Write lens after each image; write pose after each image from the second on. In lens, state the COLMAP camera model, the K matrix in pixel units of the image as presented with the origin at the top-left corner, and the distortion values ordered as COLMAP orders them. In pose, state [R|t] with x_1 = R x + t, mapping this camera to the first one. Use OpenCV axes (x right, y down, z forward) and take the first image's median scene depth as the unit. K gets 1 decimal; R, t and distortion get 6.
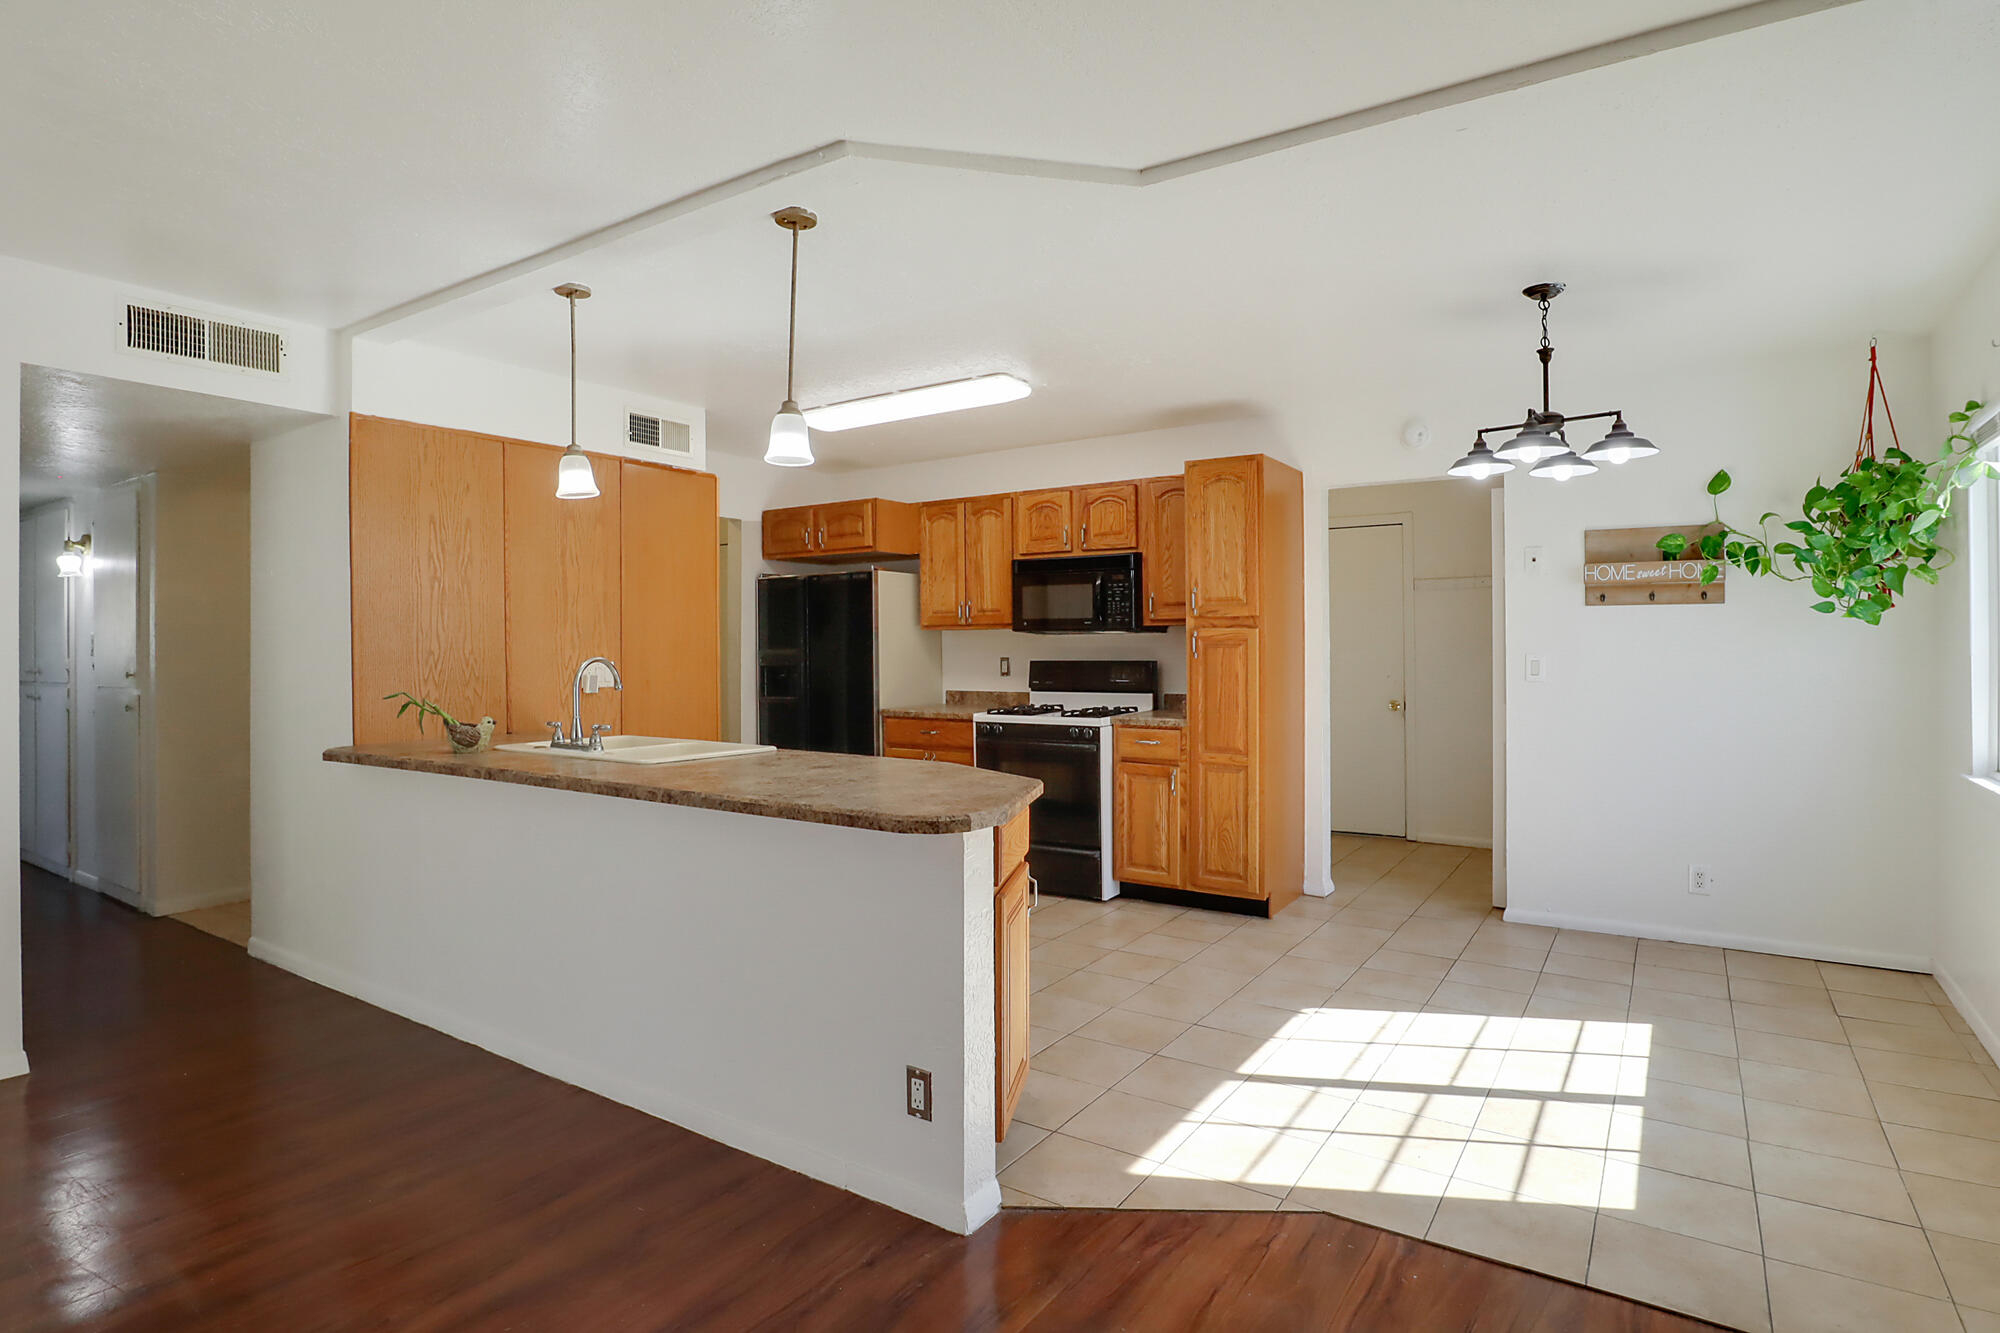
lens RADIAL K [[1017.6, 0, 983.1], [0, 1017.6, 652.4], [0, 0, 1]] dist [-0.023476, 0.004483]
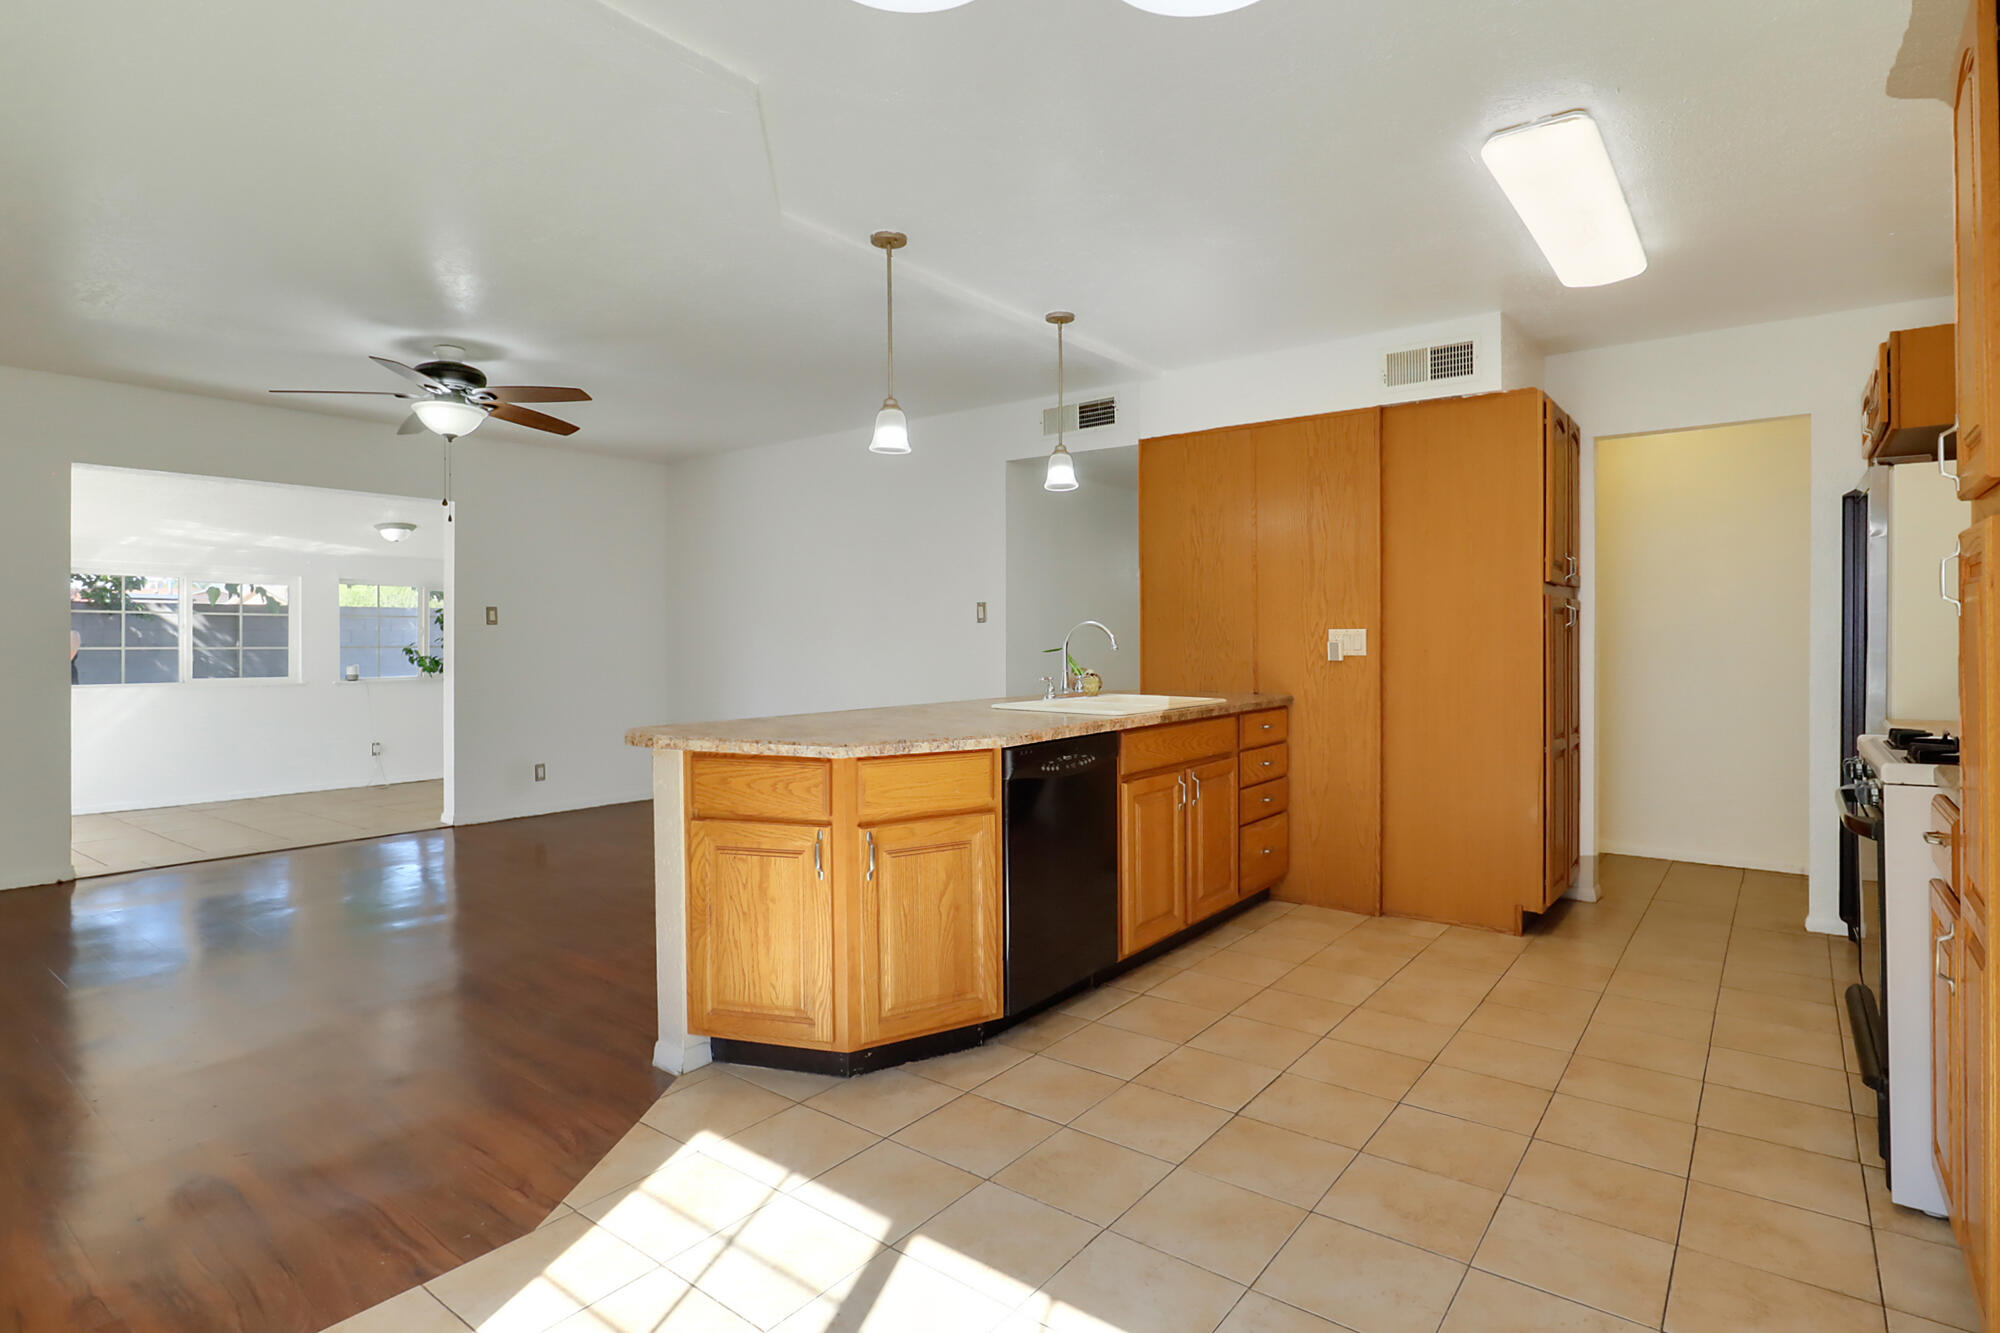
lens RADIAL K [[1017.6, 0, 1017.2], [0, 1017.6, 647.5], [0, 0, 1]] dist [-0.023476, 0.004483]
pose [[-0.039818, 0.013350, -0.999118, 0.766862], [-0.004635, 0.999898, 0.013545, 0.020224], [0.999196, 0.005170, -0.039752, 0.936761]]
